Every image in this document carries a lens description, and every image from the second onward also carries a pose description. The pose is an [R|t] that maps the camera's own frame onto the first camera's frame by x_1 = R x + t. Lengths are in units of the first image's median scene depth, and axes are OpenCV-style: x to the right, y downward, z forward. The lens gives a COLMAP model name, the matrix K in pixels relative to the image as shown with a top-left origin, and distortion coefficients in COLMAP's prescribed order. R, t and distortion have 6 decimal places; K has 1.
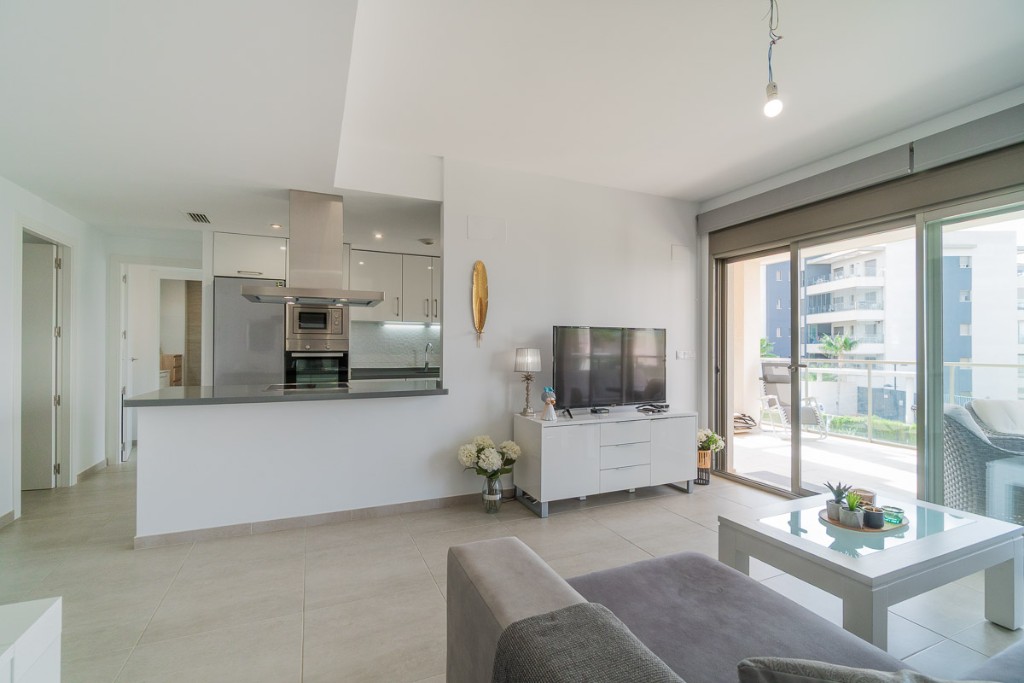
lens RADIAL K [[434.3, 0, 509.3], [0, 434.3, 345.0], [0, 0, 1]] dist [0.000652, 0.000230]
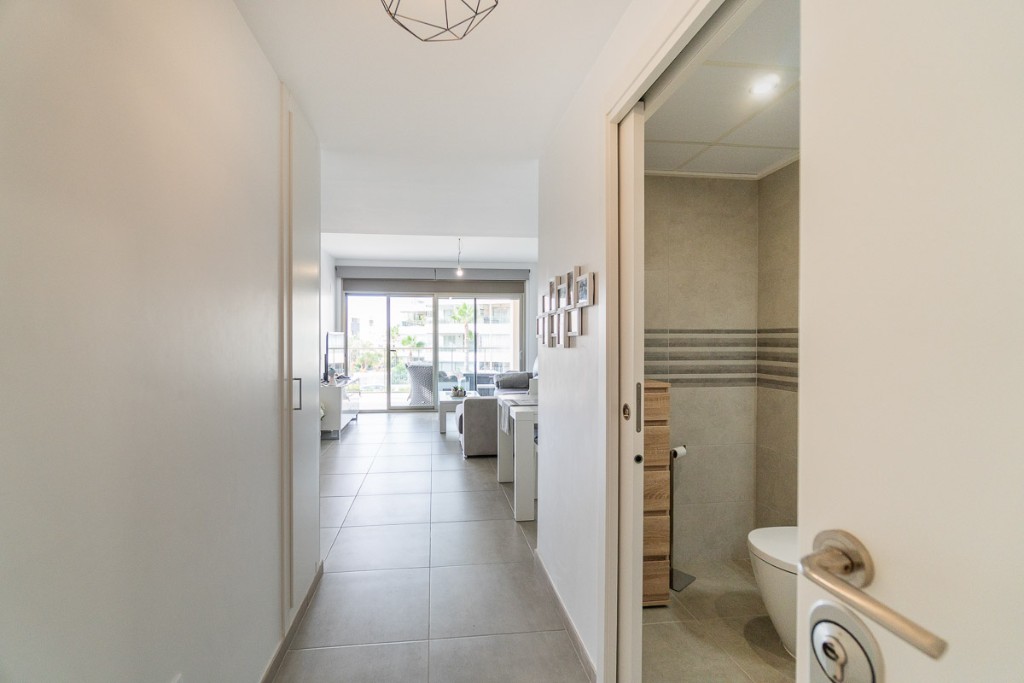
lens RADIAL K [[450.6, 0, 464.0], [0, 450.6, 338.1], [0, 0, 1]] dist [-0.002058, -0.000142]
pose [[0.328201, -0.004320, 0.944598, -1.447483], [-0.005761, 0.999962, 0.006575, -0.033718], [-0.944590, -0.007600, 0.328163, -0.100796]]
